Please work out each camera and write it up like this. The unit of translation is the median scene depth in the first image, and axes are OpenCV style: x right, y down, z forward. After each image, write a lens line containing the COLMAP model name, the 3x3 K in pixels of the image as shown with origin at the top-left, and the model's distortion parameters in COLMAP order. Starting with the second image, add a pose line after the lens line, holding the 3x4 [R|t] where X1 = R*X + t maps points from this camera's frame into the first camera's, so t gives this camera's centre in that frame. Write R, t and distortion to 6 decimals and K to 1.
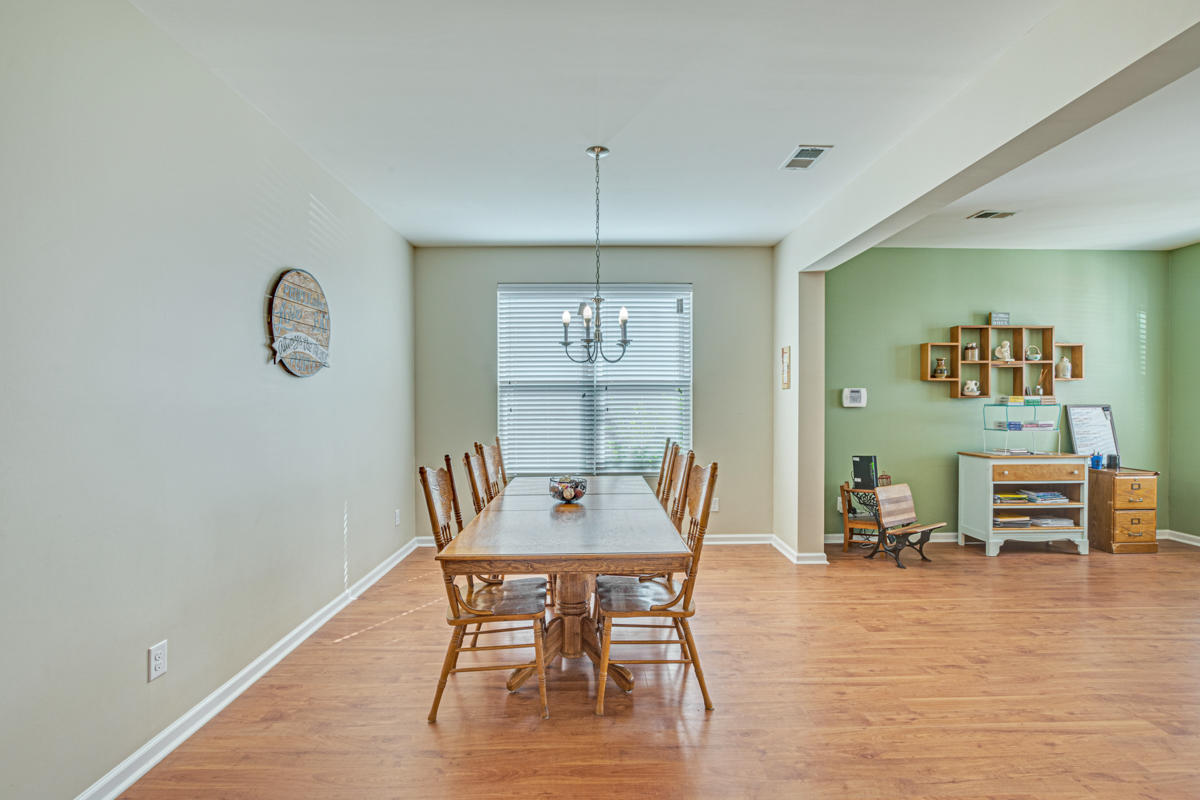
lens RADIAL K [[547.4, 0, 601.6], [0, 547.4, 418.2], [0, 0, 1]] dist [-0.002316, -0.000265]
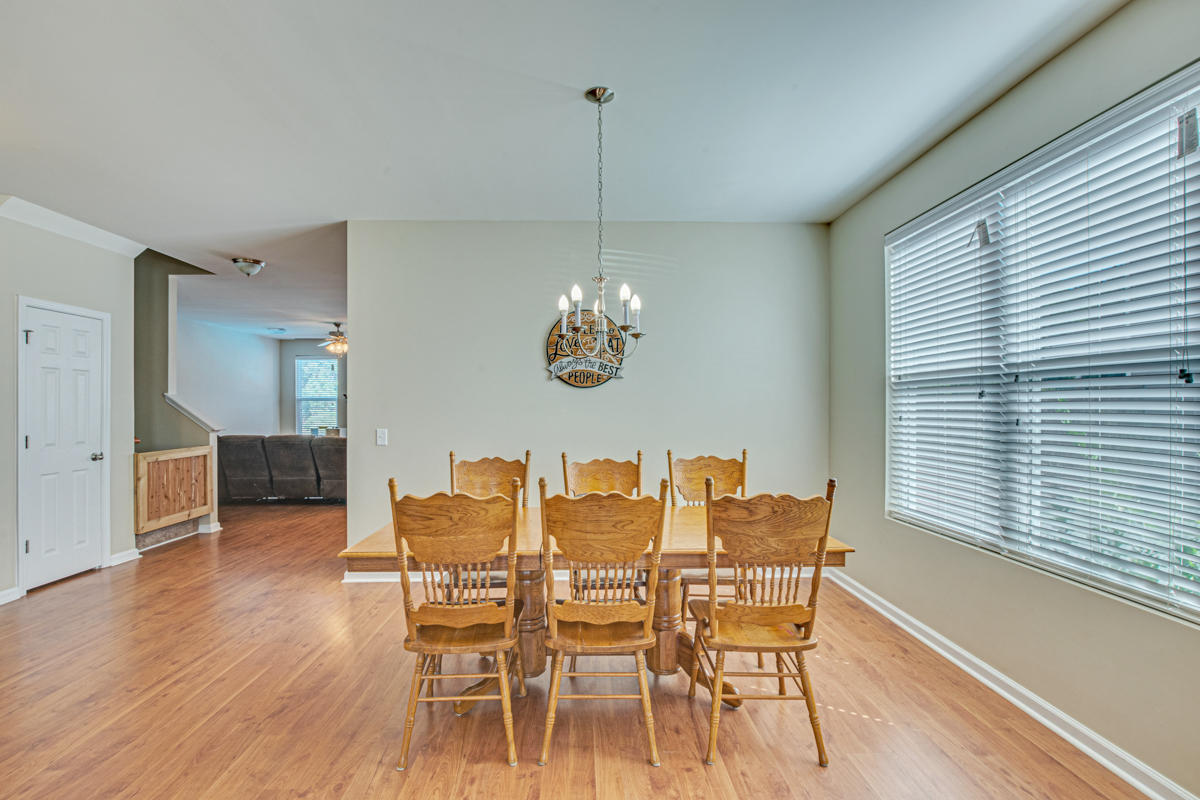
lens RADIAL K [[546.6, 0, 576.1], [0, 546.6, 403.0], [0, 0, 1]] dist [-0.004172, -0.000596]
pose [[-0.047840, 0.002290, -0.998852, 0.517746], [-0.027772, 0.999608, 0.003621, -0.024269], [0.998469, 0.027913, -0.047757, 0.640487]]
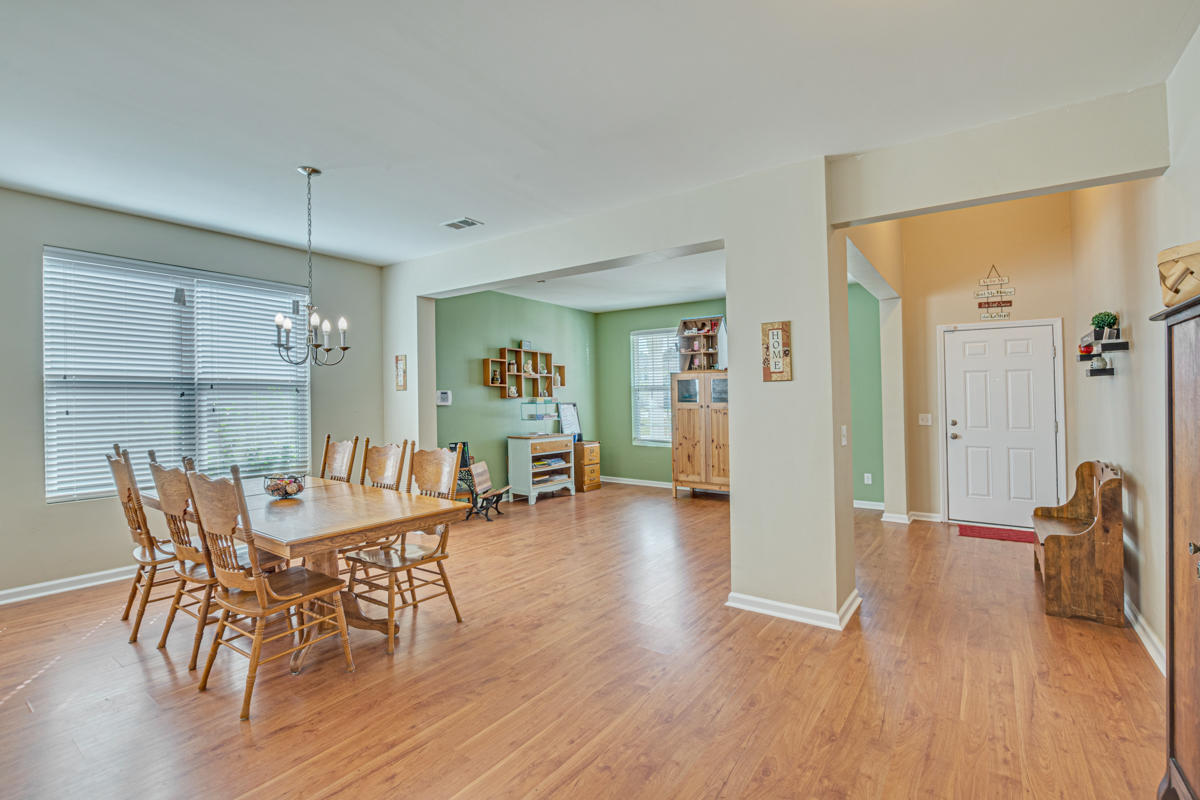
lens RADIAL K [[549.7, 0, 617.3], [0, 549.7, 404.9], [0, 0, 1]] dist [-0.000530, 0.000187]
pose [[0.594553, -0.006628, 0.804029, -0.327986], [0.025909, 0.999605, -0.010918, 0.002709], [-0.803639, 0.027323, 0.594490, -0.080466]]
